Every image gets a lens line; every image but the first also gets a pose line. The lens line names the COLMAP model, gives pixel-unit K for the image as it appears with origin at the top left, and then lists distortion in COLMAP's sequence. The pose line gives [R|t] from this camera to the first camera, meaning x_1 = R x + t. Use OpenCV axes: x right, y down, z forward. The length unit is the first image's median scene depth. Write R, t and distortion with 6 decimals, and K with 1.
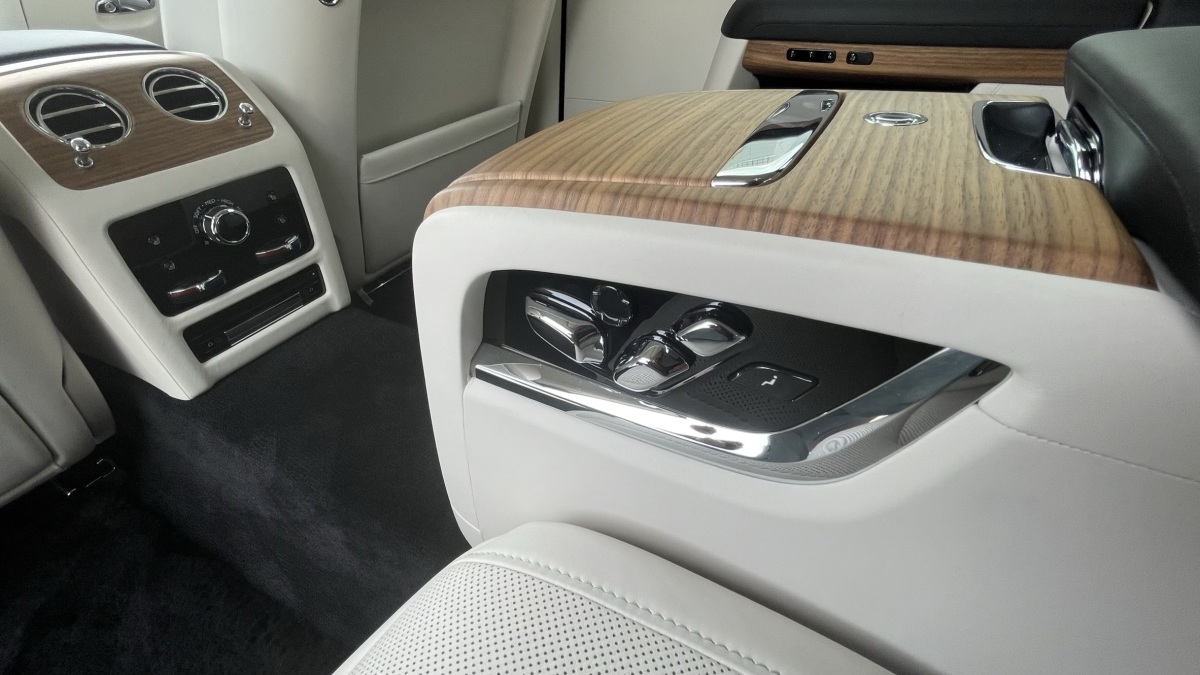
lens RADIAL K [[516.0, 0, 600.0], [0, 516.0, 337.5], [0, 0, 1]] dist [-0.000407, 0.001022]
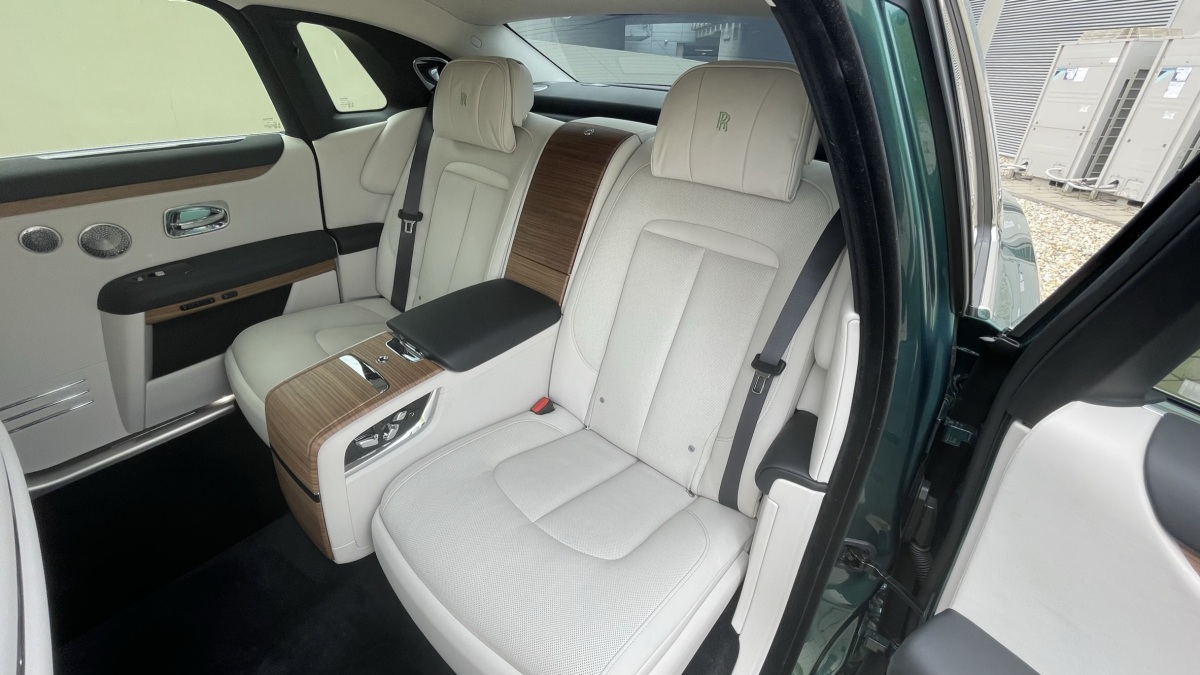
lens RADIAL K [[474.9, 0, 600.0], [0, 474.9, 337.5], [0, 0, 1]] dist [-0.000365, -0.000004]
pose [[0.196639, -0.491657, 0.848296, -0.972345], [0.551117, 0.771000, 0.319106, -0.328773], [-0.810927, 0.404762, 0.422569, -0.930222]]
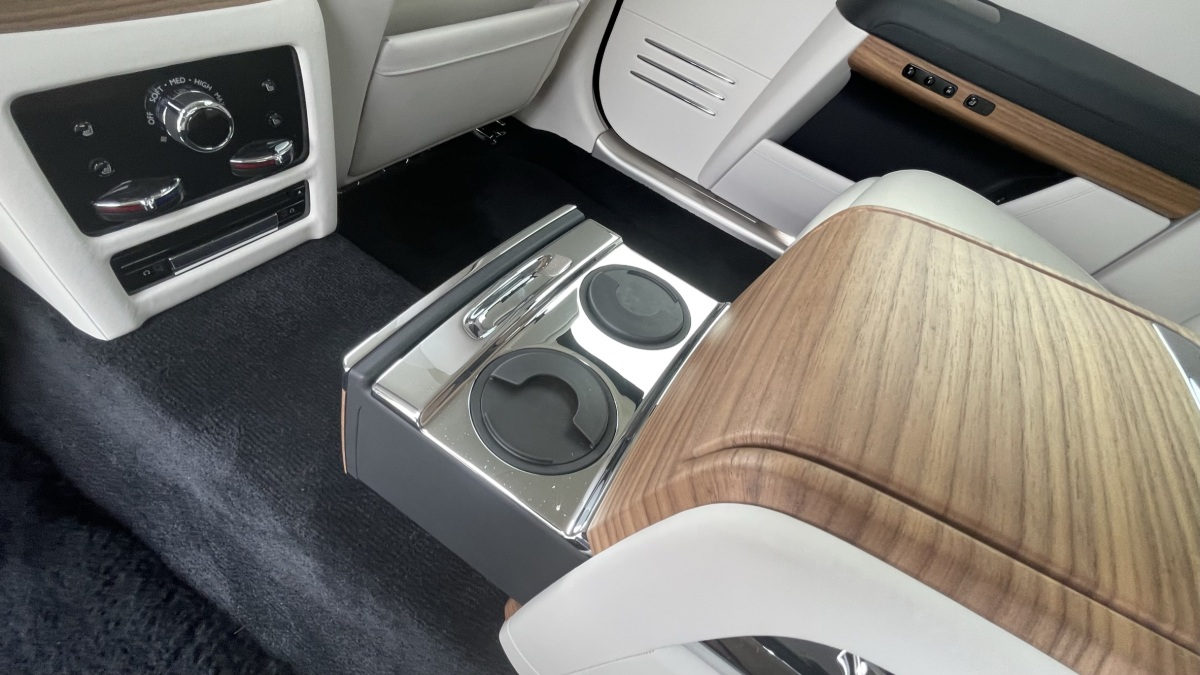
lens RADIAL K [[516.0, 0, 600.0], [0, 516.0, 337.5], [0, 0, 1]] dist [-0.000407, 0.001022]
pose [[0.954331, 0.228765, 0.192142, -0.270938], [-0.262892, 0.948570, 0.176360, -0.196750], [-0.141915, -0.218818, 0.965391, 0.195839]]
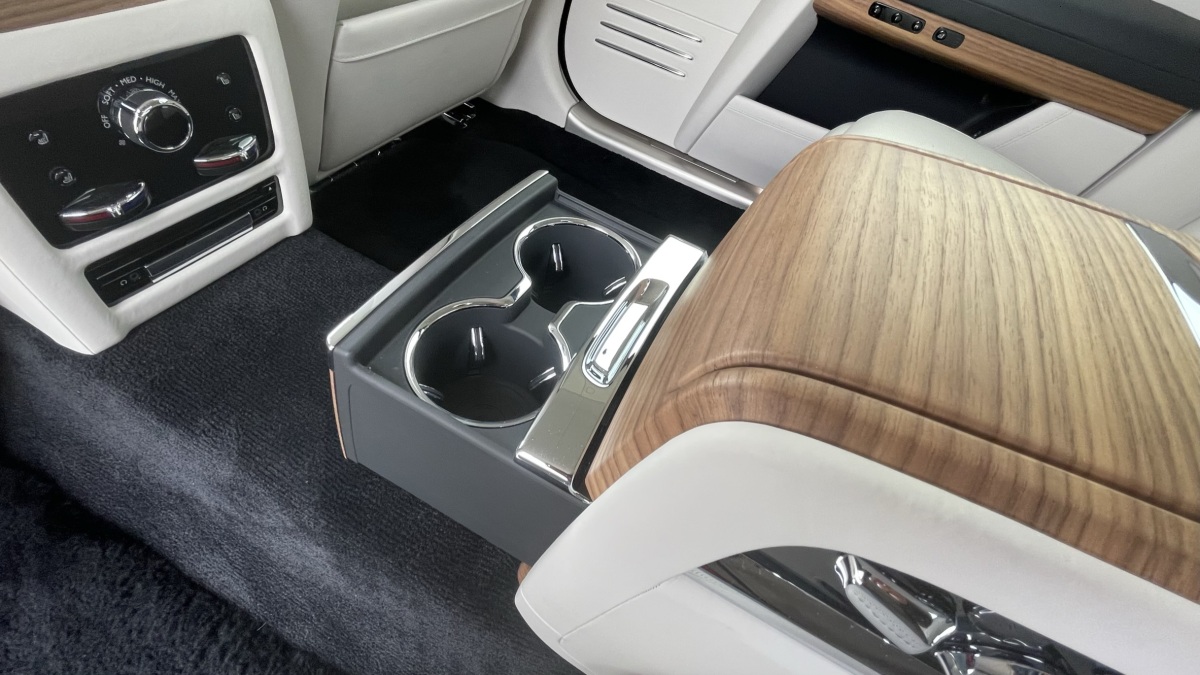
lens RADIAL K [[516.0, 0, 600.0], [0, 516.0, 337.5], [0, 0, 1]] dist [-0.000407, 0.001022]
pose [[0.970149, 0.127349, 0.206384, -0.256355], [-0.170608, 0.963215, 0.207630, -0.175869], [-0.172350, -0.236643, 0.956188, 0.187991]]
